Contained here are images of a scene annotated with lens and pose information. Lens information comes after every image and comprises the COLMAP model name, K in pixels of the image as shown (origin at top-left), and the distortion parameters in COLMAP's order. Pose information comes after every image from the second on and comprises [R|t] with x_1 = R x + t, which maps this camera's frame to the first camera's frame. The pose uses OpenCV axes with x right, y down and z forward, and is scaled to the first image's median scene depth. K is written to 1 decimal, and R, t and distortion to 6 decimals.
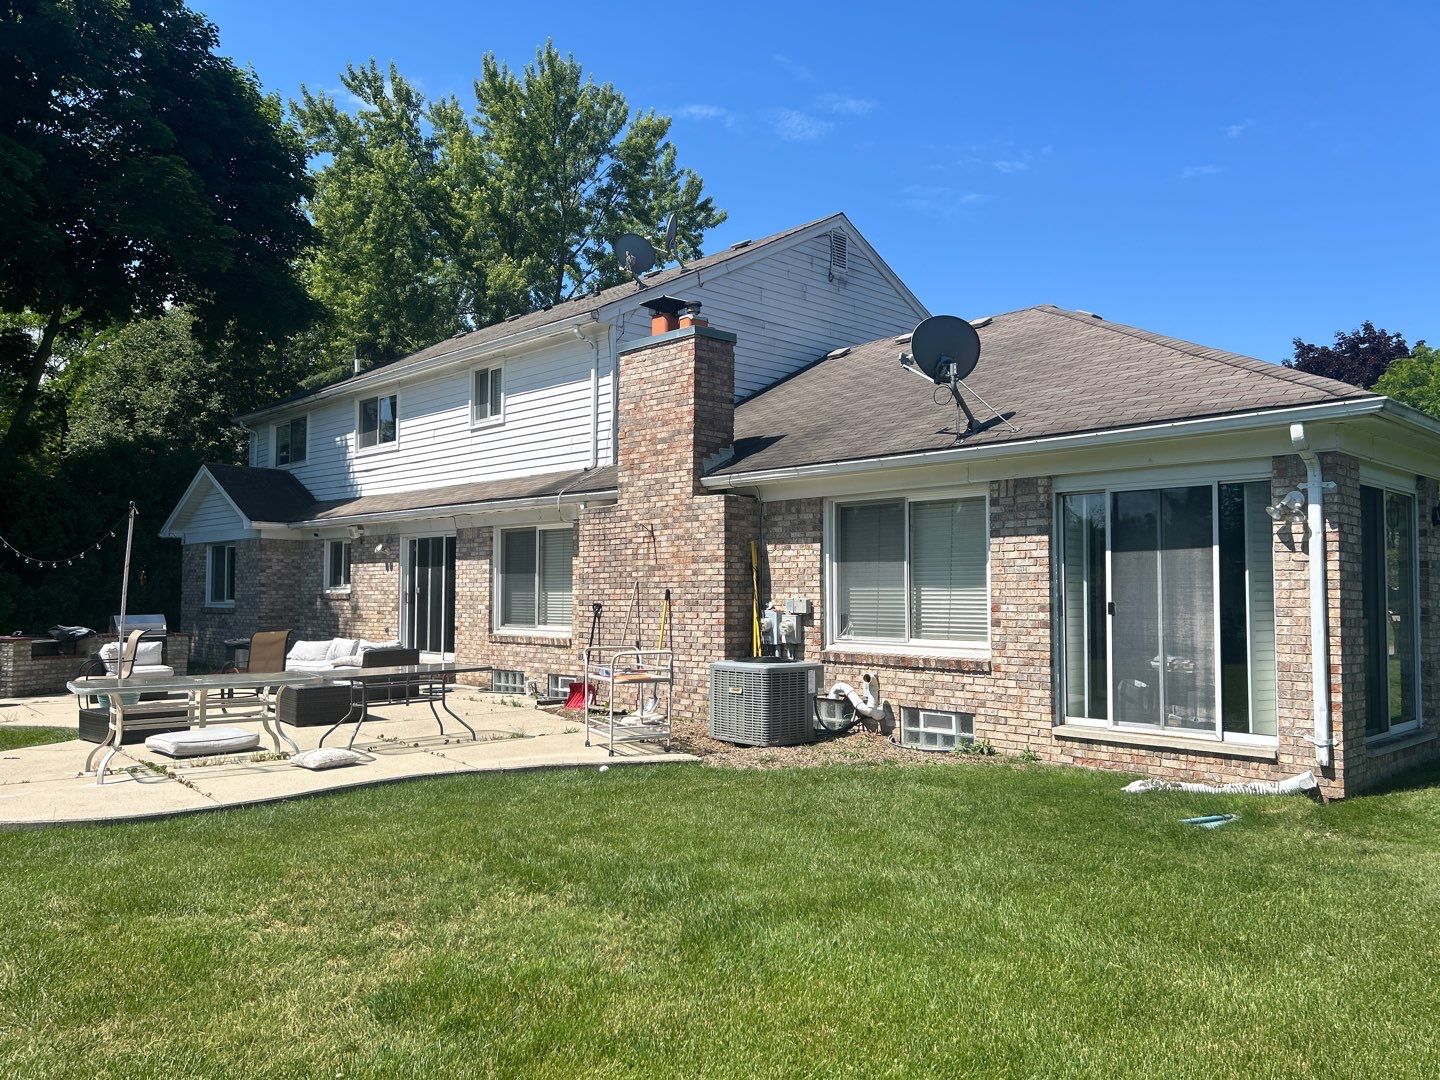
lens RADIAL K [[1080.6, 0, 730.9], [0, 1080.6, 544.2], [0, 0, 1]] dist [0.068836, -0.062650]
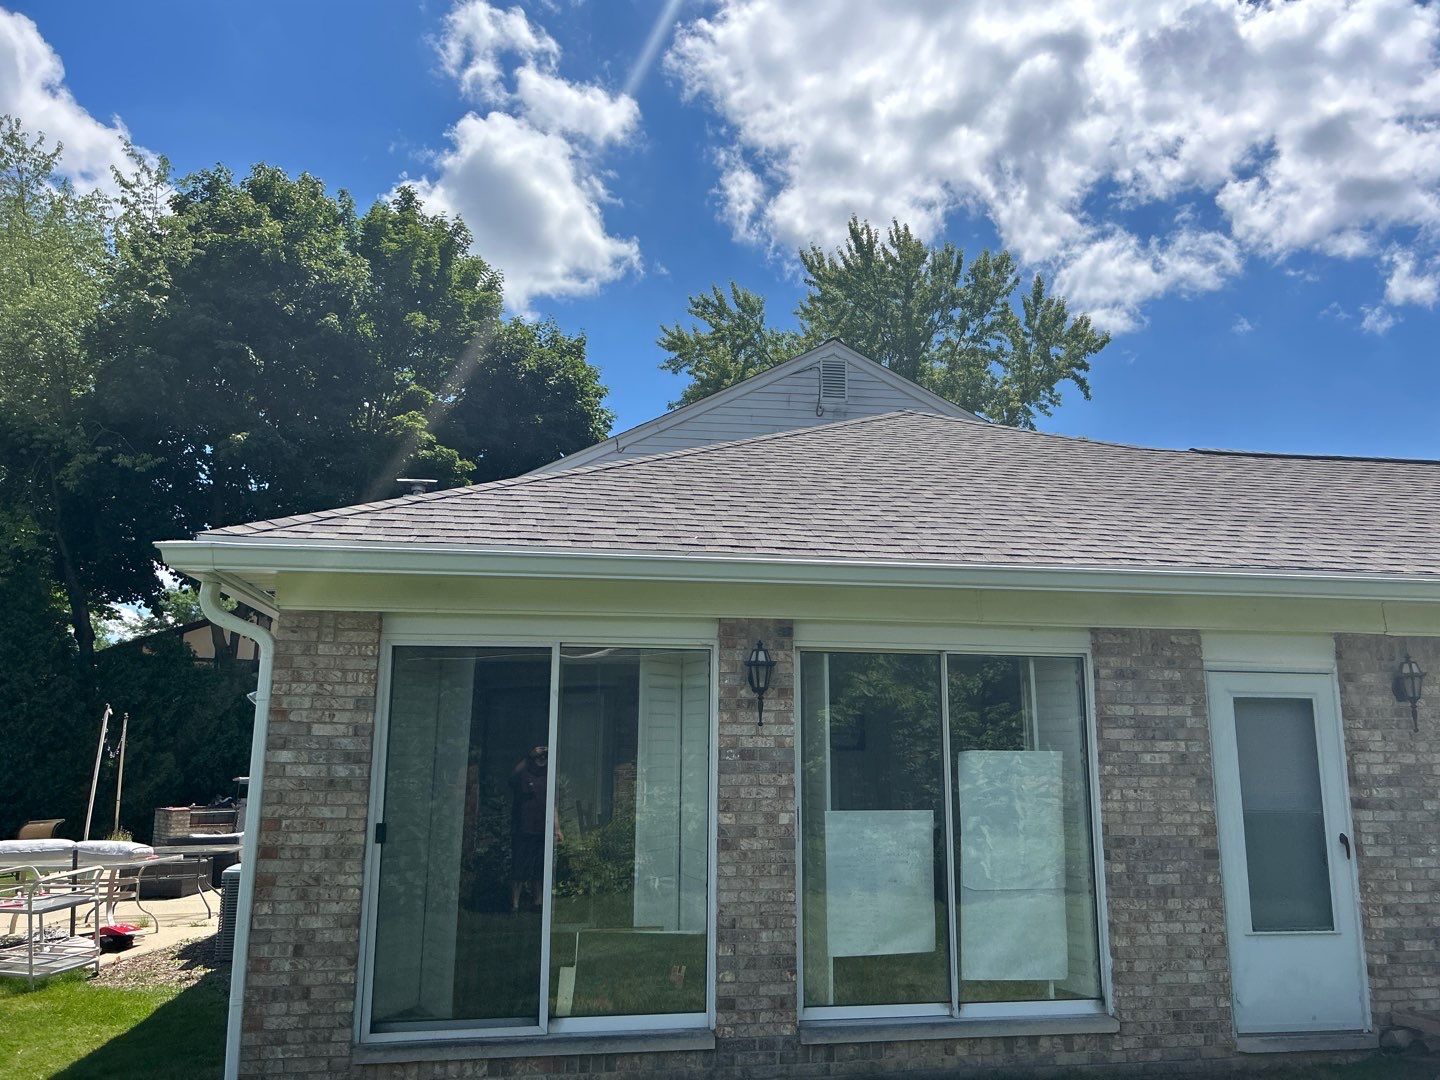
lens RADIAL K [[1080.6, 0, 726.4], [0, 1080.6, 555.1], [0, 0, 1]] dist [0.068836, -0.062650]
pose [[0.816079, -0.110327, -0.567312, 0.519453], [0.031705, 0.988678, -0.146663, -0.002129], [0.577070, 0.101702, 0.810338, 0.249937]]
